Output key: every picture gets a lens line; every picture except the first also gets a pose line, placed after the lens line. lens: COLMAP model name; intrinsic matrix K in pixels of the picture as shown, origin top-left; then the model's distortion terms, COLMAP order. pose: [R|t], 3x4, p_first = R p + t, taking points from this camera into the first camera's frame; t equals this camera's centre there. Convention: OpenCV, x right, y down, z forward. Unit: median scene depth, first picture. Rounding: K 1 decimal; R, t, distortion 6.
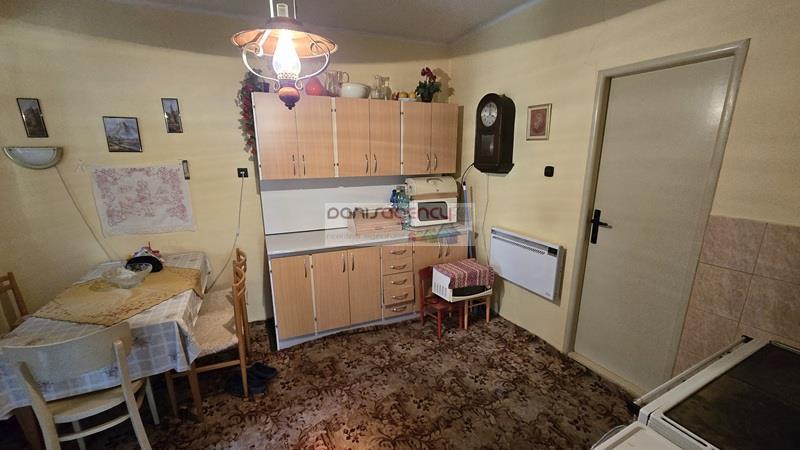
lens RADIAL K [[326.1, 0, 398.0], [0, 326.1, 229.9], [0, 0, 1]] dist [-0.002170, -0.000165]
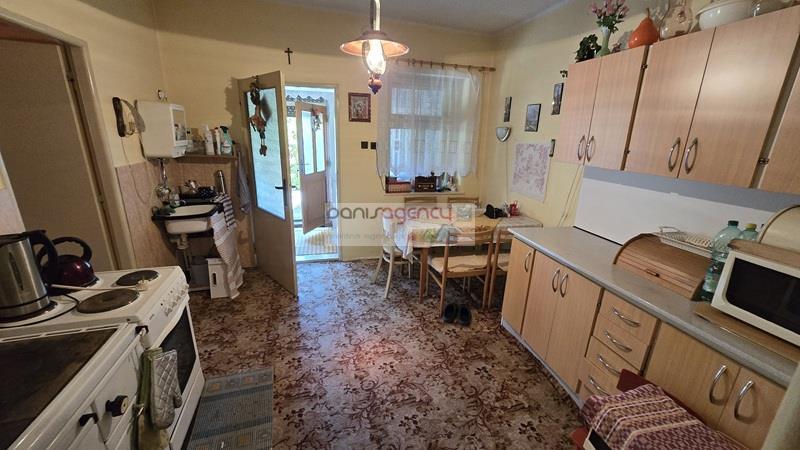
lens RADIAL K [[326.1, 0, 398.0], [0, 326.1, 229.9], [0, 0, 1]] dist [-0.002170, -0.000165]
pose [[-0.194782, 0.275174, -0.941456, 0.683222], [-0.252708, 0.913357, 0.319245, -0.176860], [0.947733, 0.300097, -0.108367, 0.830255]]
